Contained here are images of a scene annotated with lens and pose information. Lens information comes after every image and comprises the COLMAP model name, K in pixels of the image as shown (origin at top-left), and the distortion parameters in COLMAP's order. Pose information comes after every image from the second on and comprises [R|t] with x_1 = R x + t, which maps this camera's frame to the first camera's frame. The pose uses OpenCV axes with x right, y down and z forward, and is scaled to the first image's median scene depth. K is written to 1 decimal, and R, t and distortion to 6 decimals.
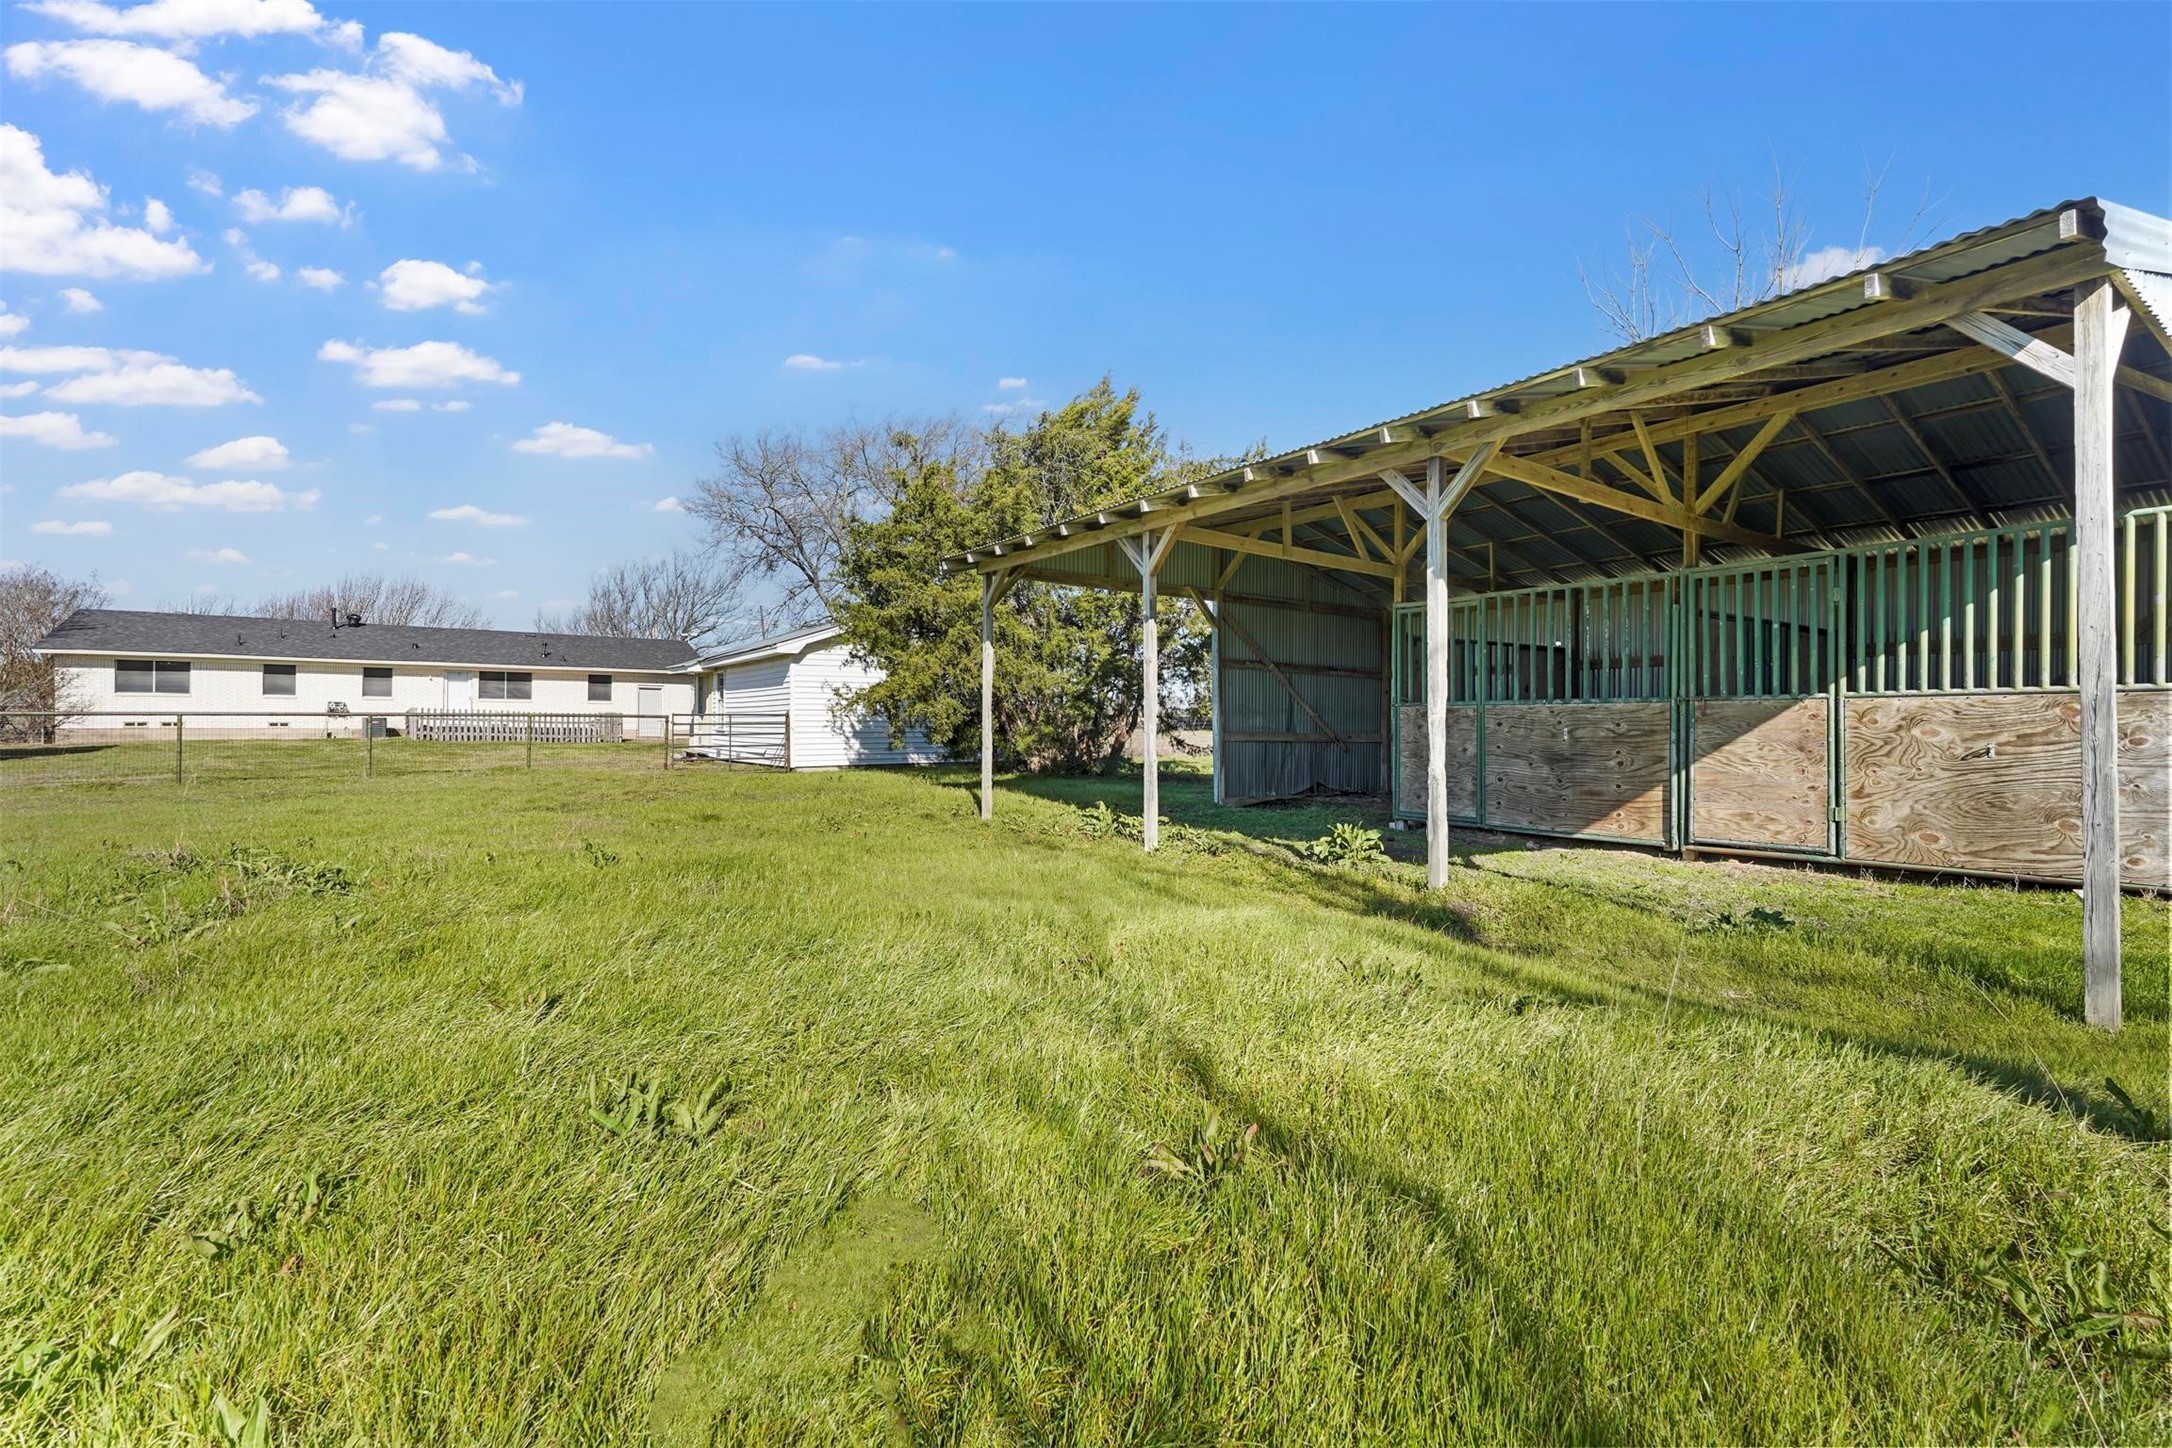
lens RADIAL K [[960.0, 0, 1099.5], [0, 960.0, 715.3], [0, 0, 1]] dist [0.004458, 0.000215]
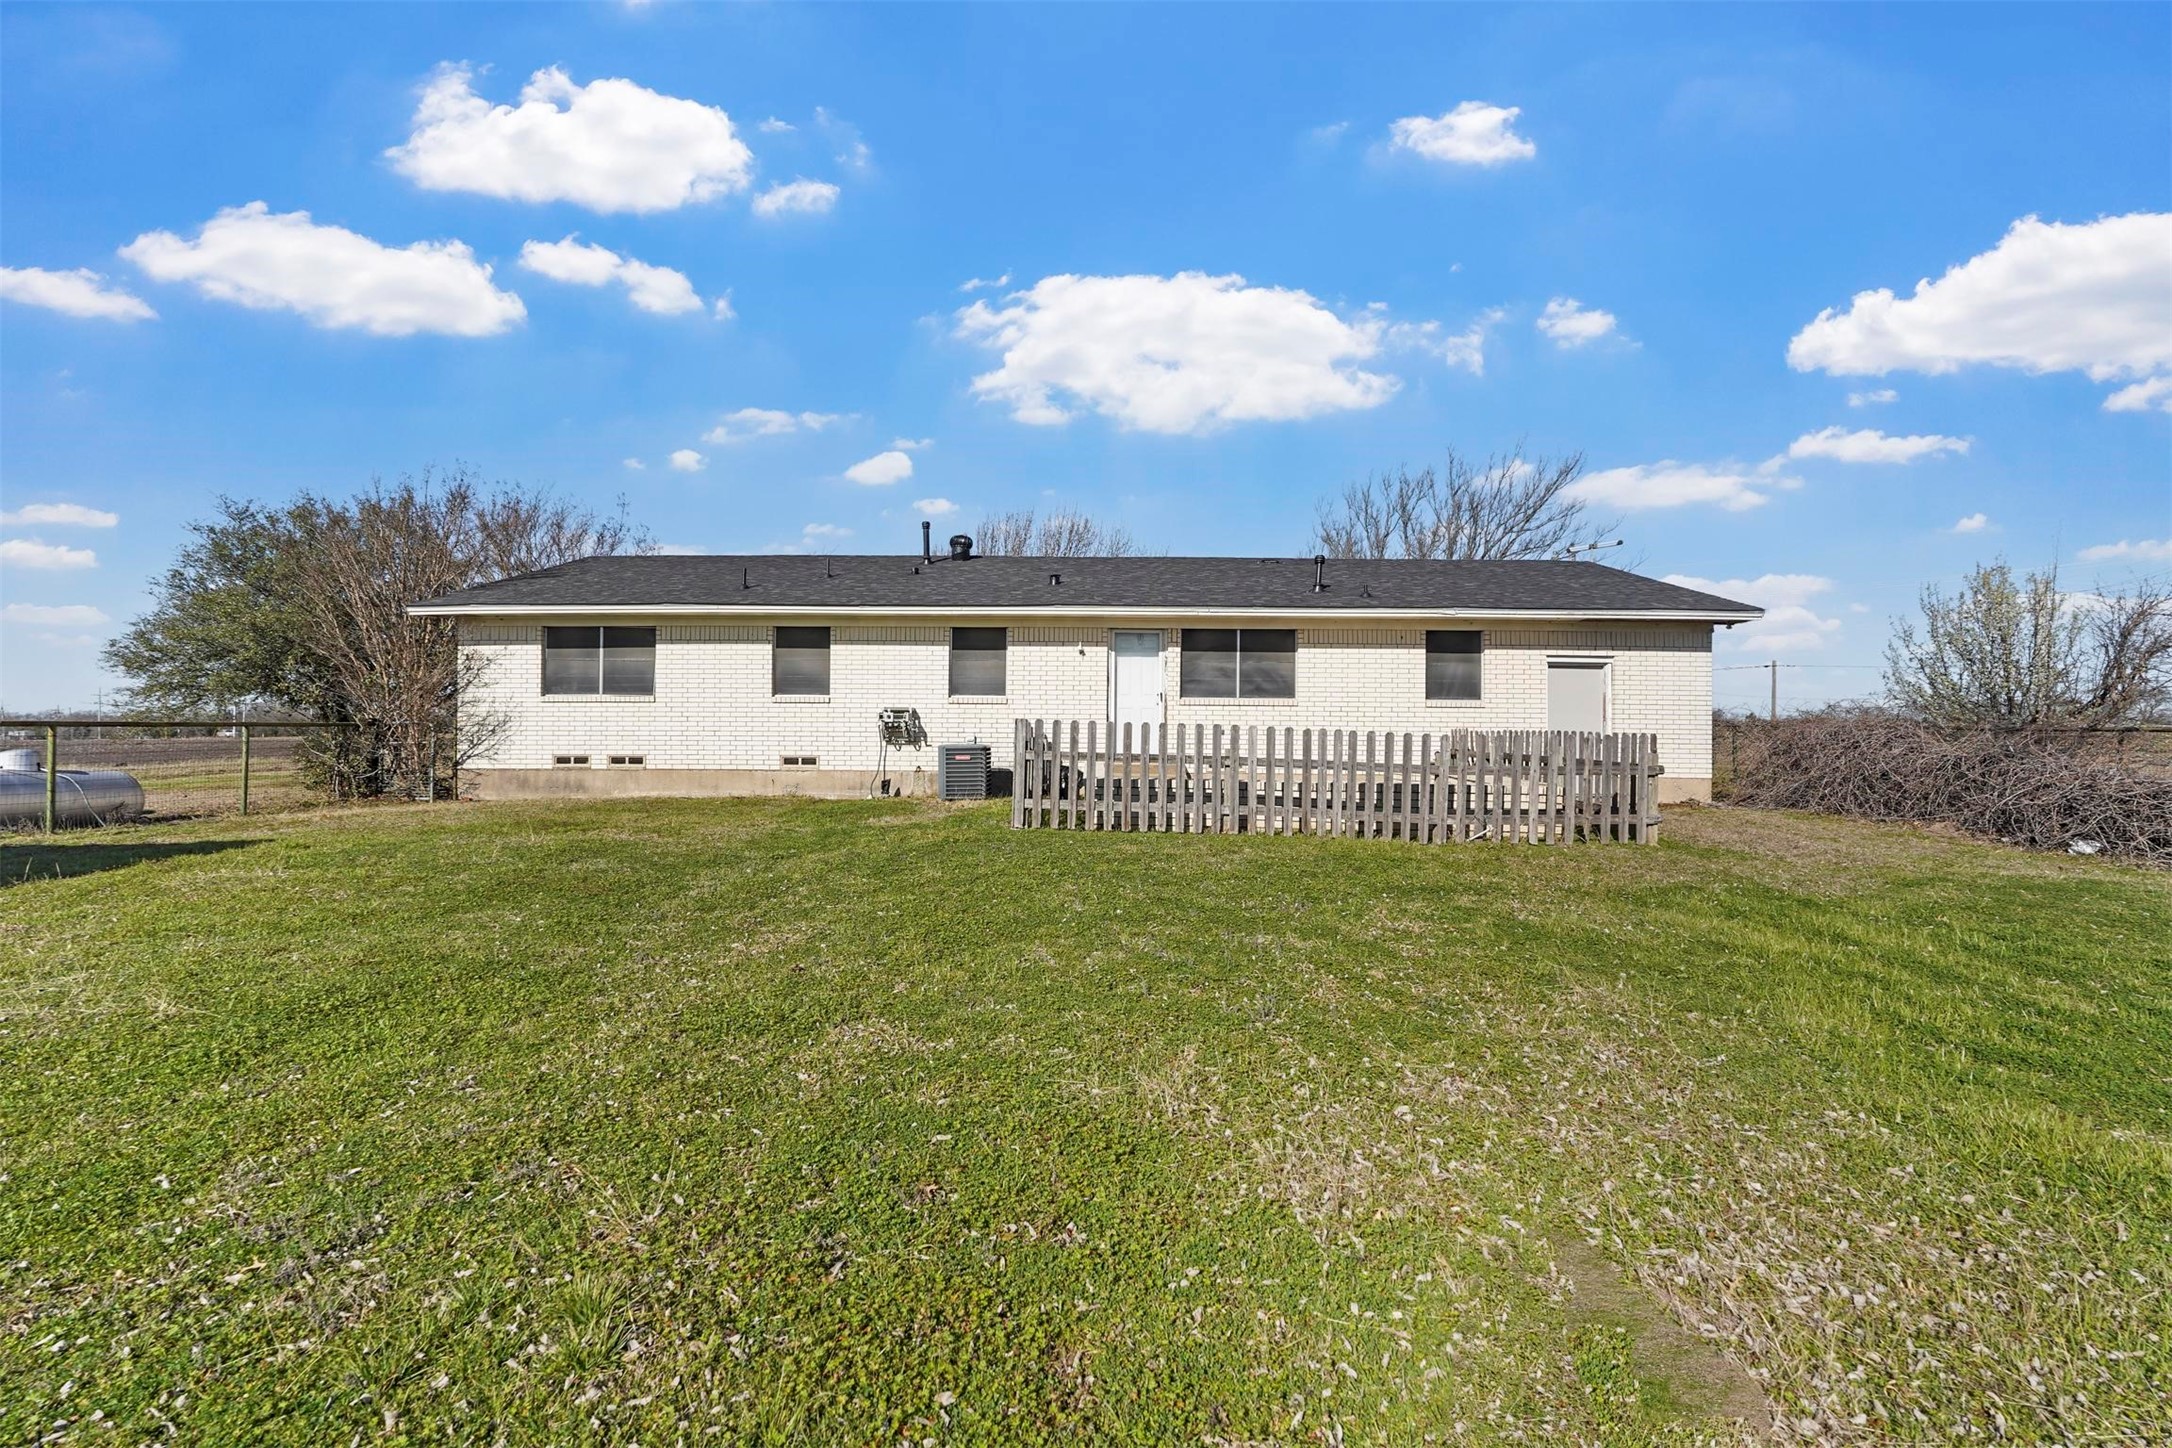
lens RADIAL K [[960.0, 0, 1087.2], [0, 960.0, 730.5], [0, 0, 1]] dist [0.004458, 0.000215]
pose [[0.798281, -0.011587, -0.602174, -0.458614], [0.003628, 0.999889, -0.014430, 0.001875], [0.602275, 0.009334, 0.798234, 0.692073]]
